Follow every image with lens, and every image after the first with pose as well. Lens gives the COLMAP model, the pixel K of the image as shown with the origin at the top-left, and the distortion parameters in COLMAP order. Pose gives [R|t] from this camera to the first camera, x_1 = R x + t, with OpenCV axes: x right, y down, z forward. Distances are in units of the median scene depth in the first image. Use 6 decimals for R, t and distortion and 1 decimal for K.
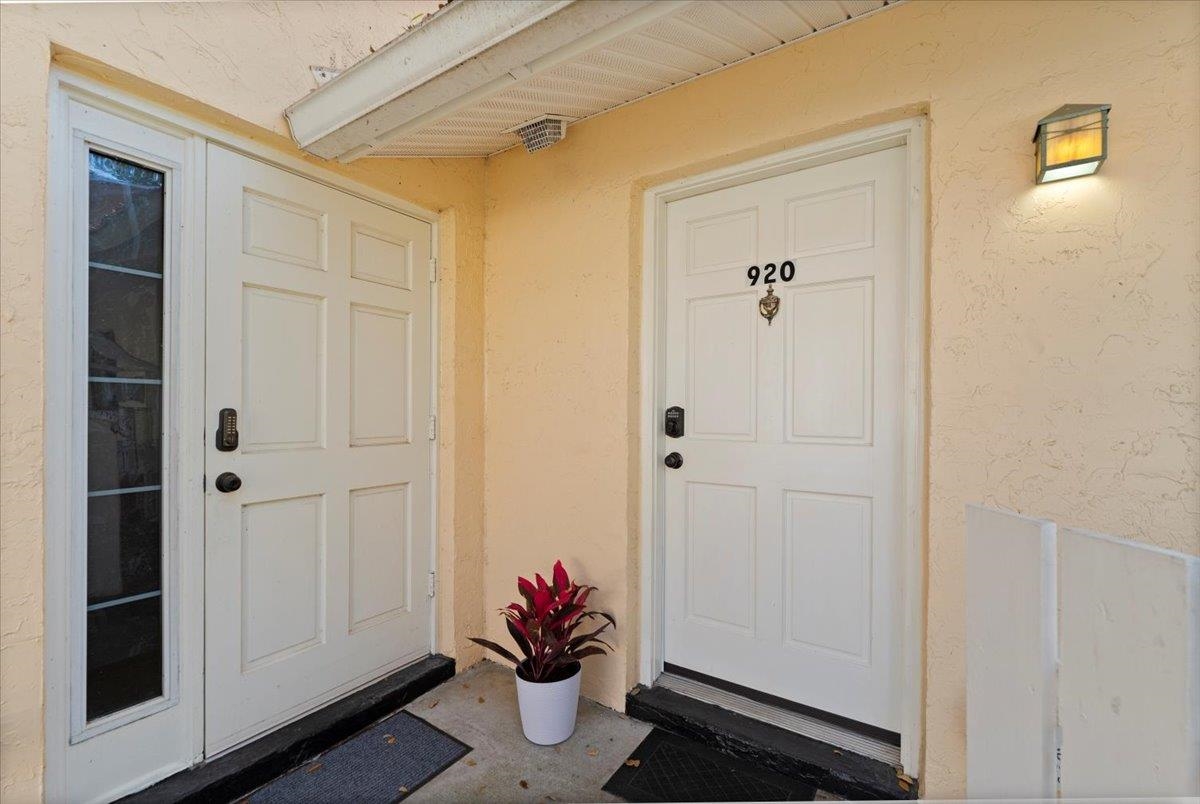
lens RADIAL K [[505.5, 0, 599.9], [0, 505.5, 407.1], [0, 0, 1]] dist [-0.002056, -0.000204]
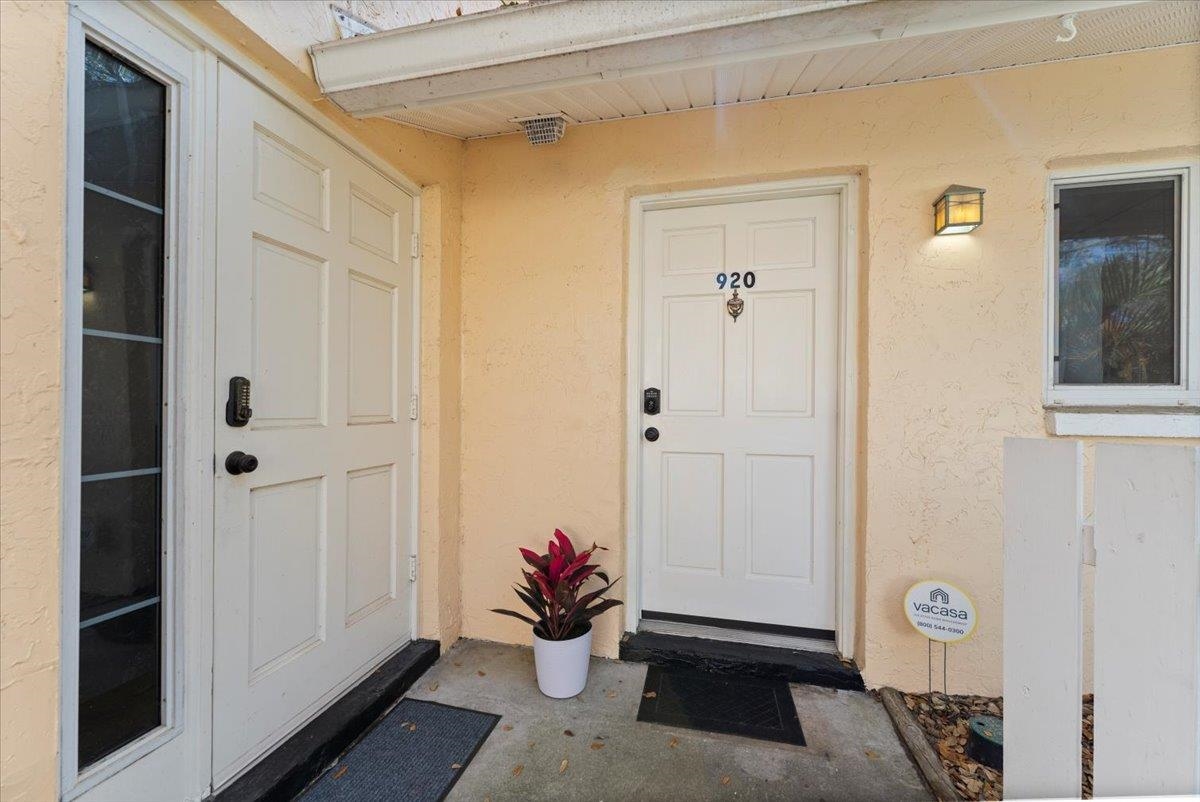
lens RADIAL K [[470.2, 0, 599.9], [0, 470.2, 402.3], [0, 0, 1]] dist [0.000862, -0.000365]
pose [[0.938668, 0.004860, 0.344787, -0.410279], [-0.004481, 0.999988, -0.001895, 0.042221], [-0.344792, 0.000234, 0.938679, 0.035920]]
